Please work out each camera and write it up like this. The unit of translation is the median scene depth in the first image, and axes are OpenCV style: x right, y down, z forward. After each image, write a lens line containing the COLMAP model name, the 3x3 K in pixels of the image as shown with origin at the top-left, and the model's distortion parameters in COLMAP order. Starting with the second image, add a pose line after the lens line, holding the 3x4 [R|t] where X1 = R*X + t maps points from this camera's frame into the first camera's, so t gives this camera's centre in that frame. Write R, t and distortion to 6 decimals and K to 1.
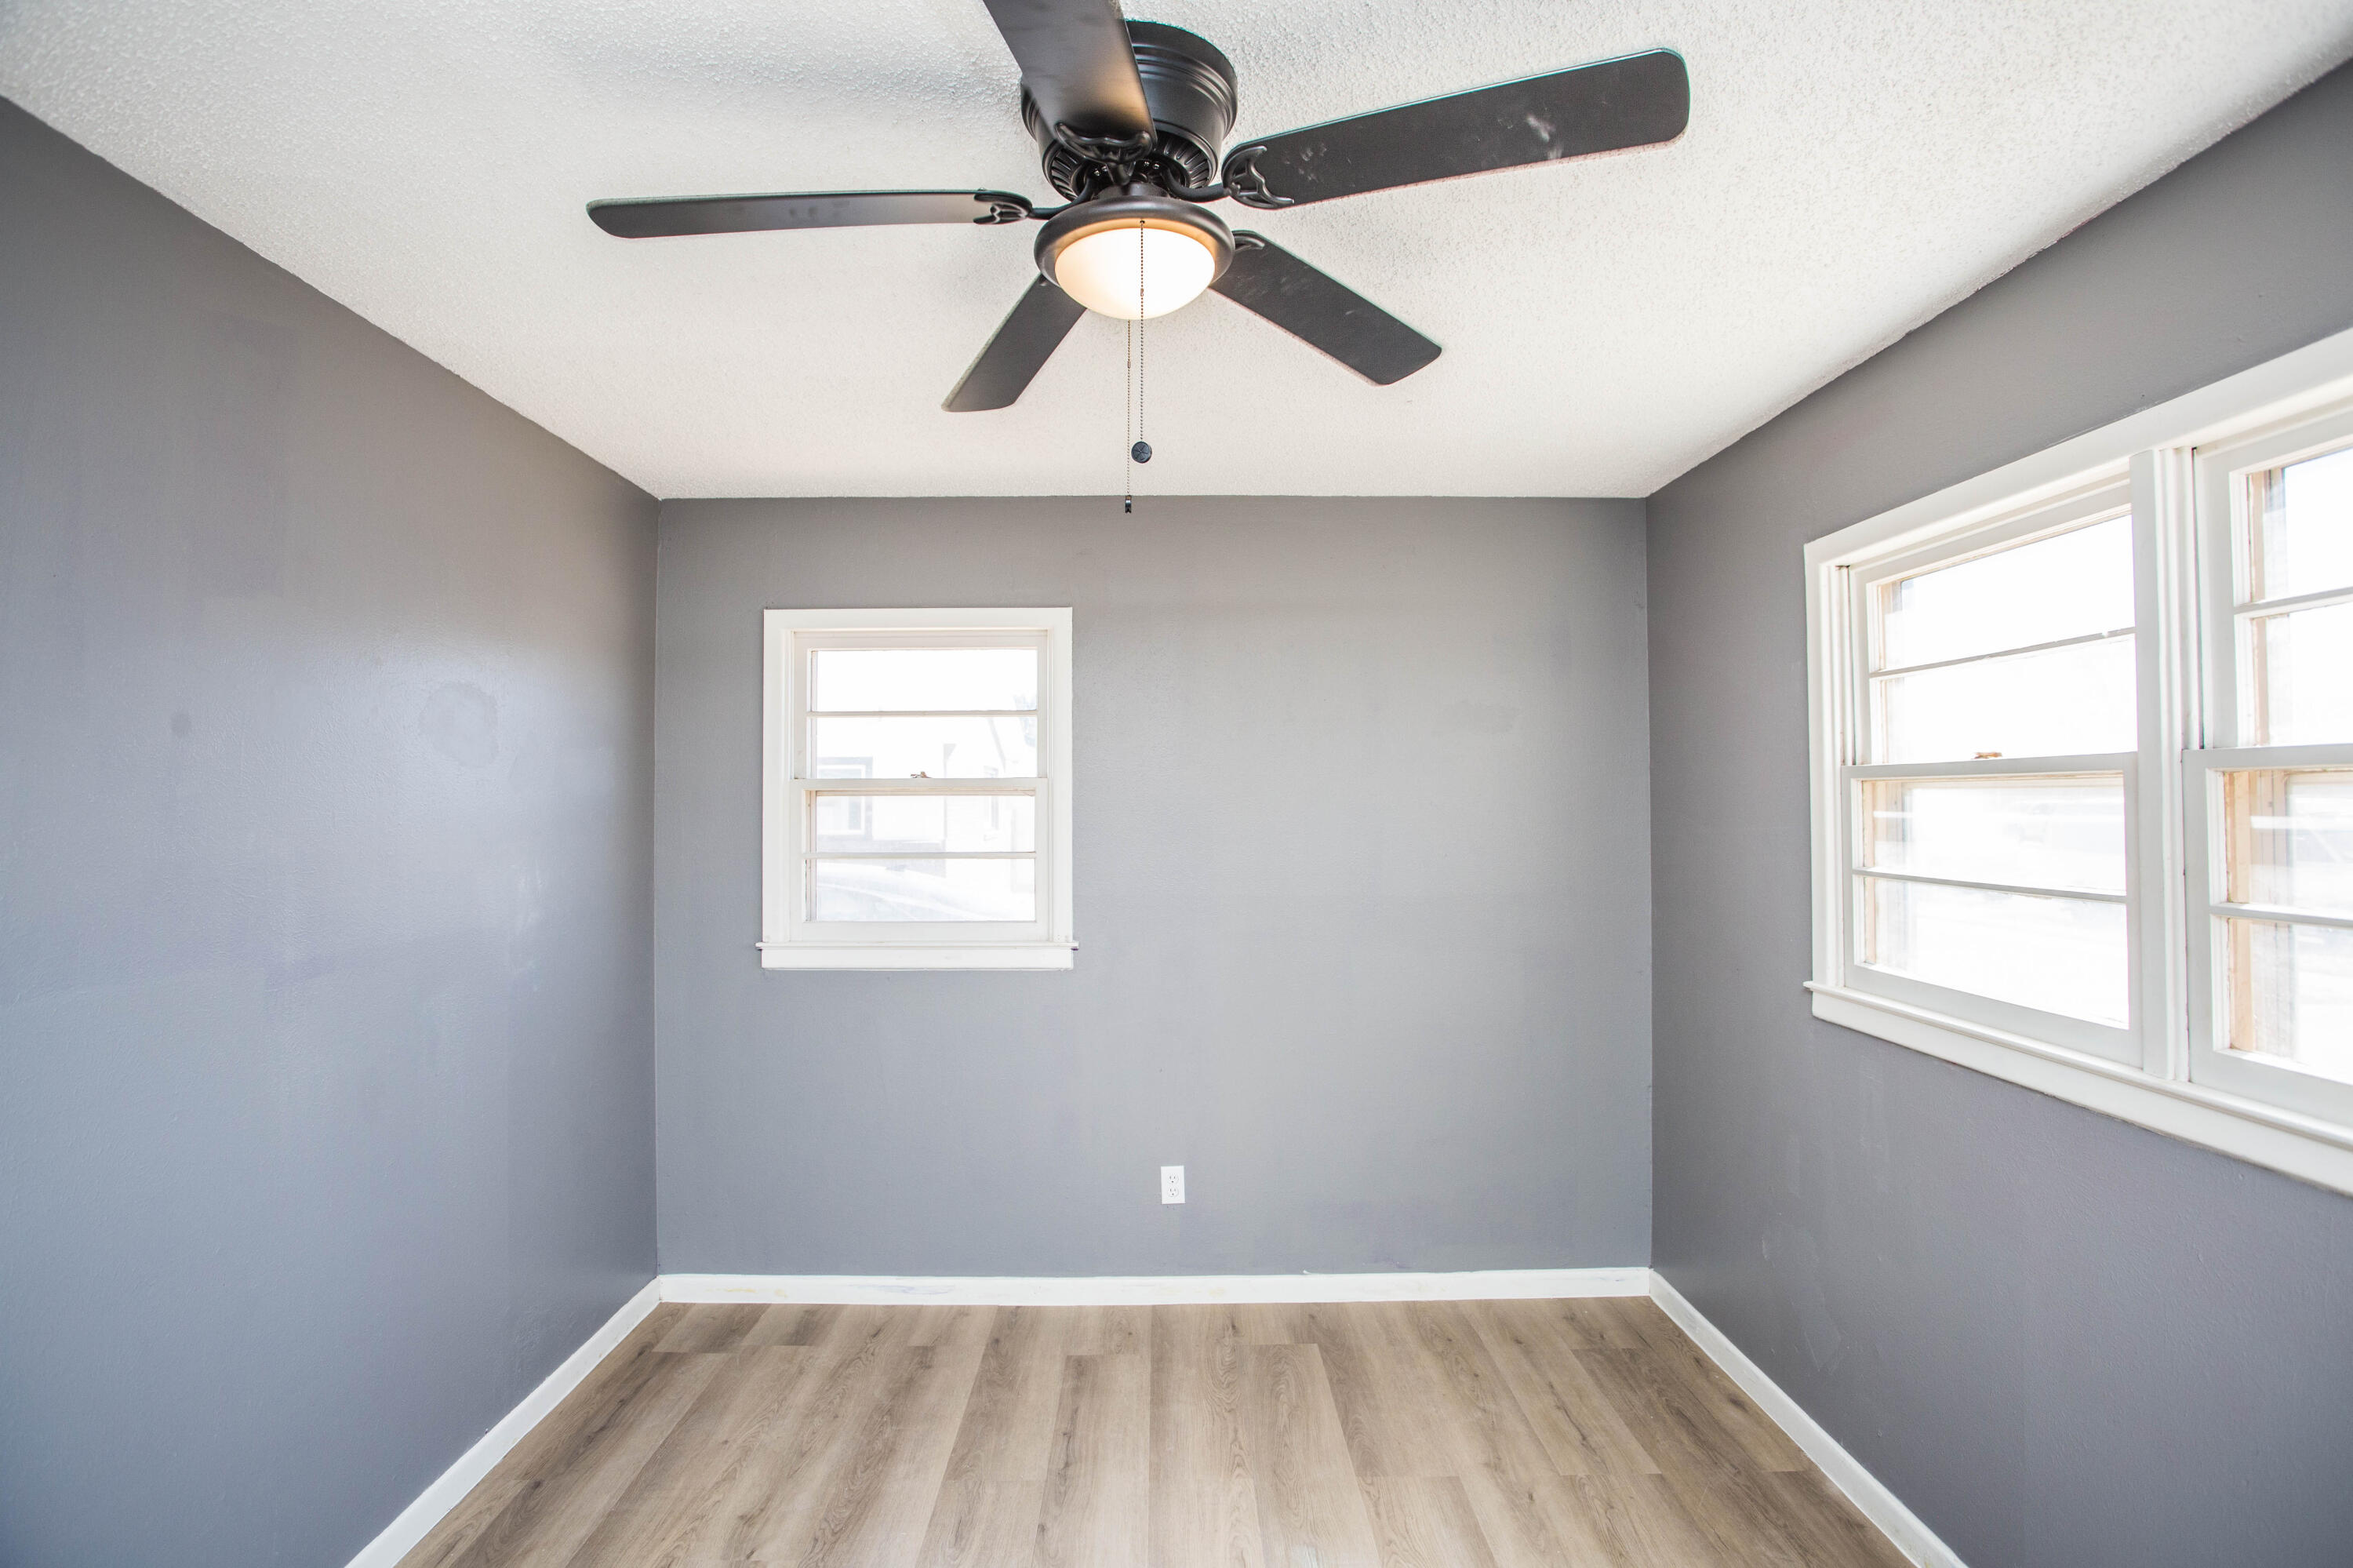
lens RADIAL K [[1152.8, 0, 1135.8], [0, 1152.8, 775.8], [0, 0, 1]] dist [-0.066707, 0.028511]
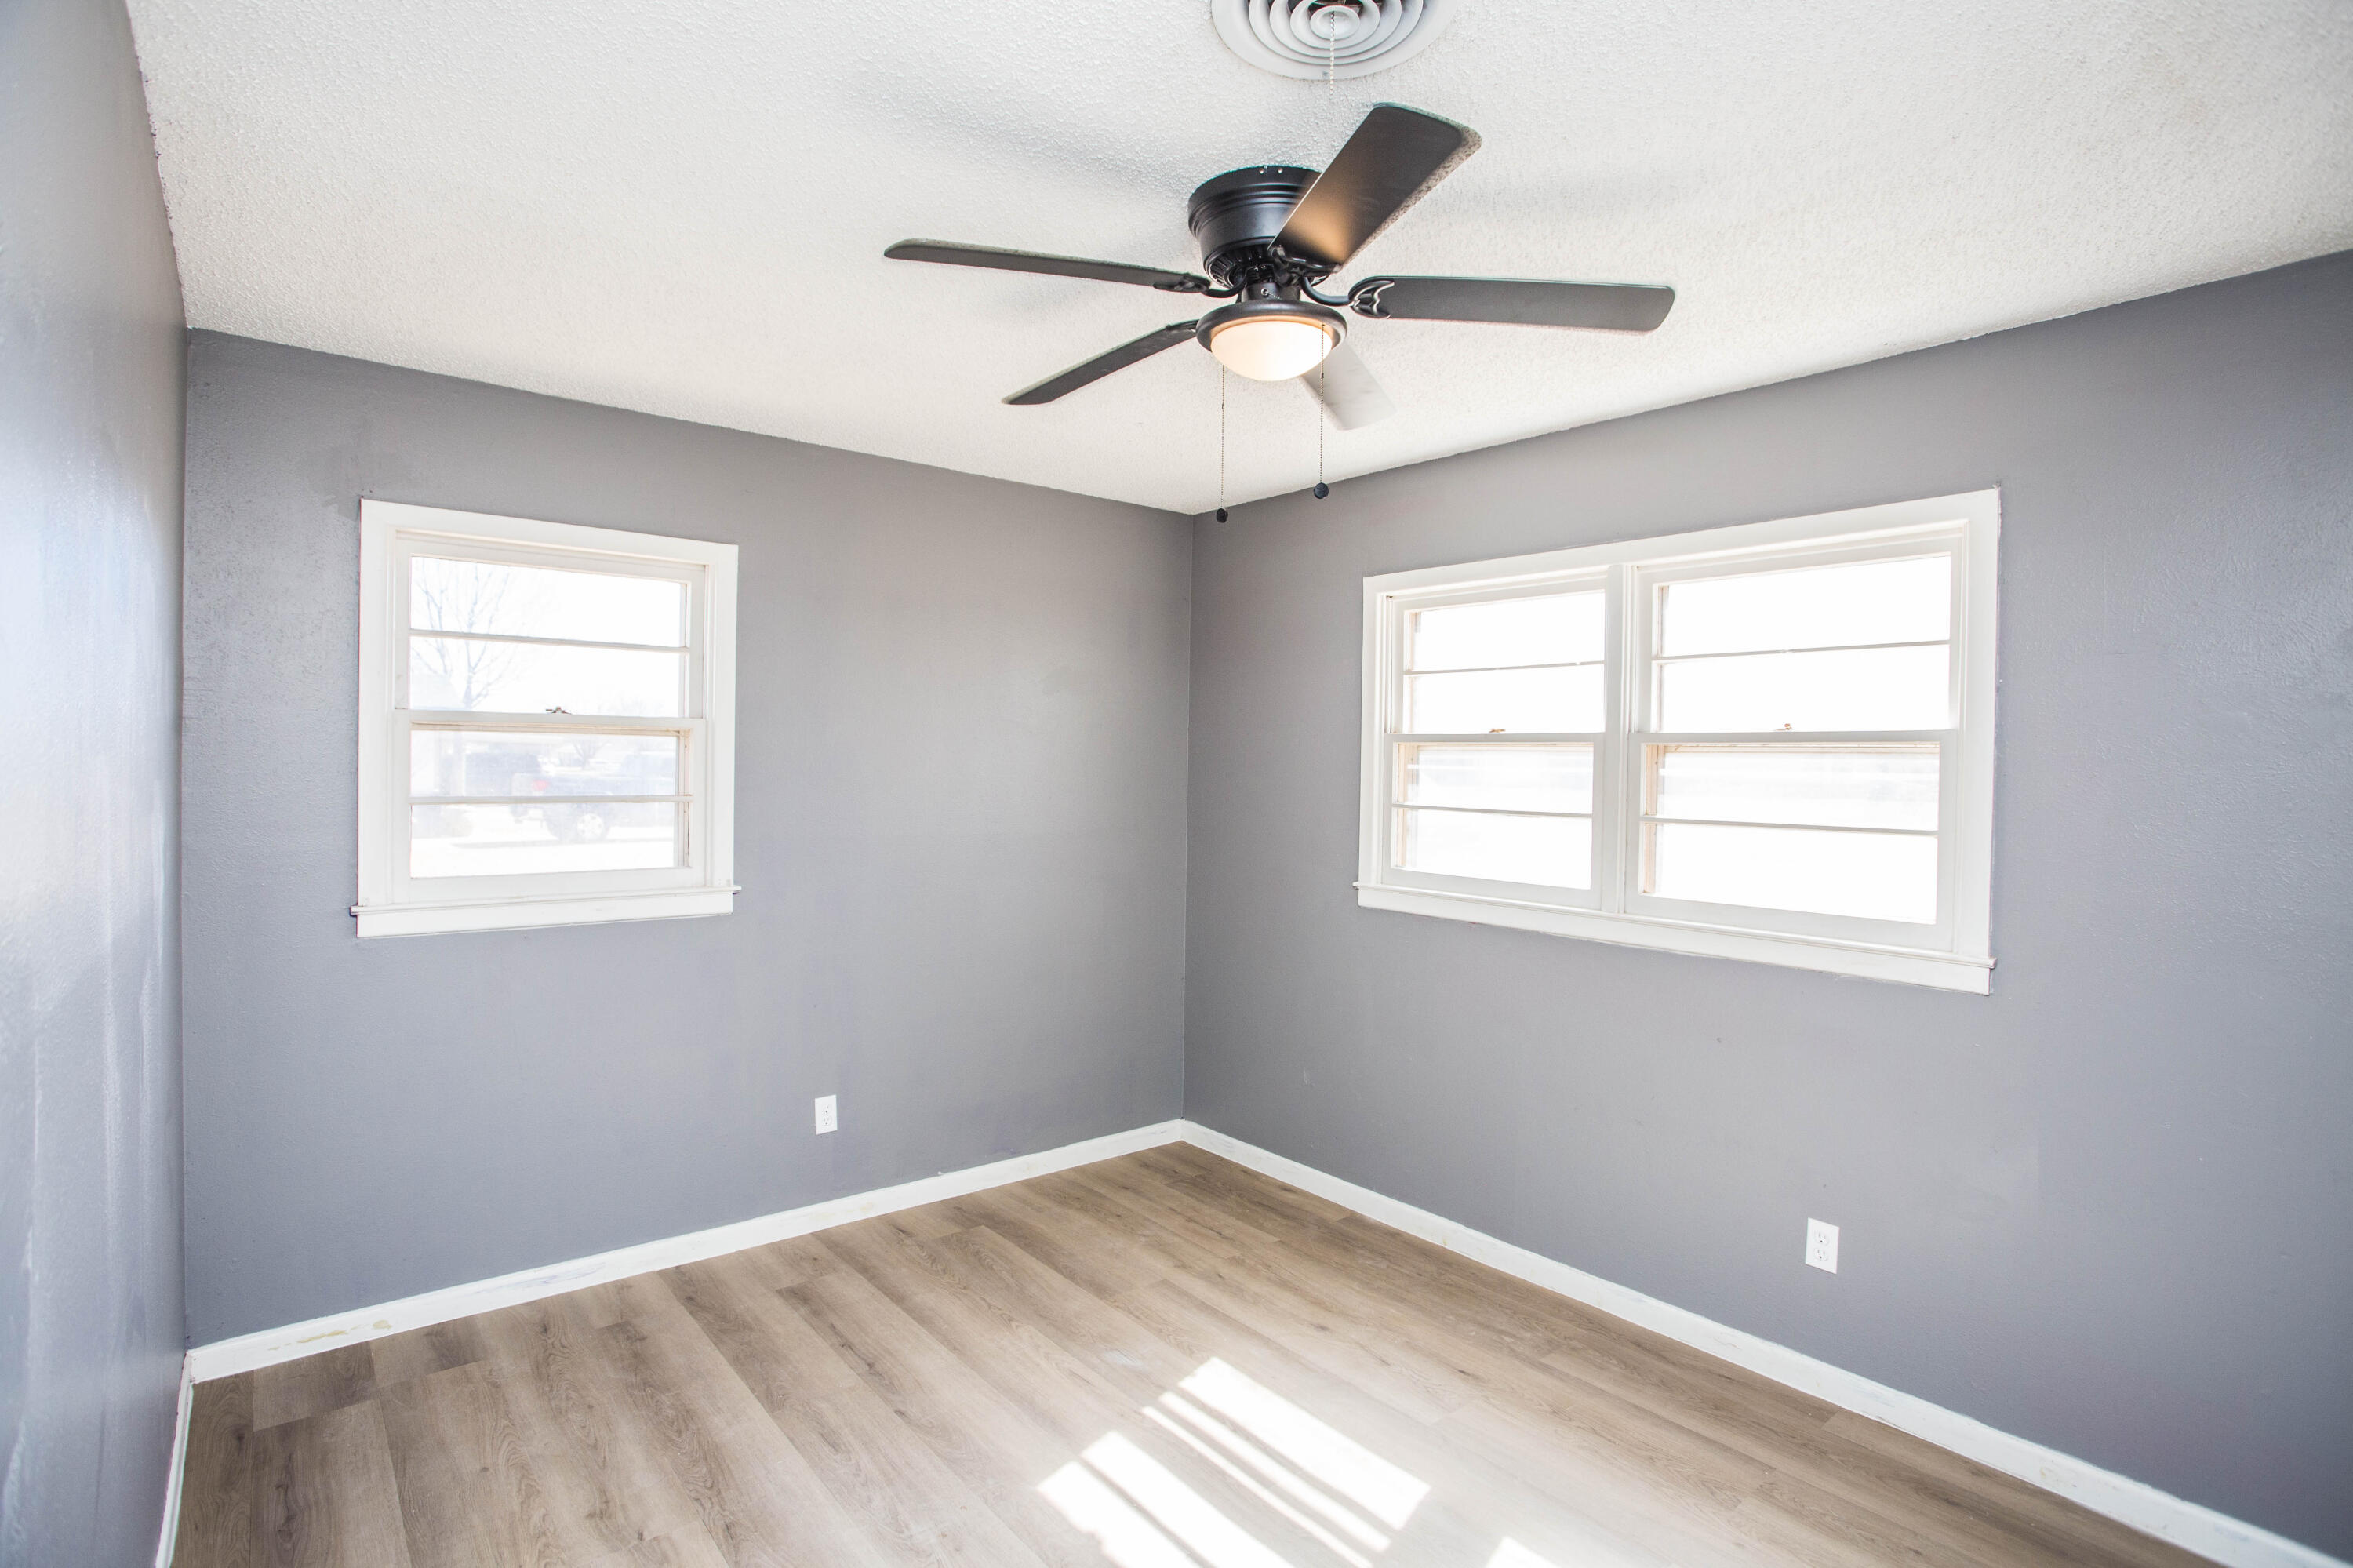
lens RADIAL K [[1152.8, 0, 1190.6], [0, 1152.8, 771.4], [0, 0, 1]] dist [-0.066707, 0.028511]
pose [[0.769360, 0.009695, 0.638742, -0.497915], [-0.033888, 0.999096, 0.025652, 0.010579], [-0.637916, -0.041382, 0.768993, 0.007236]]
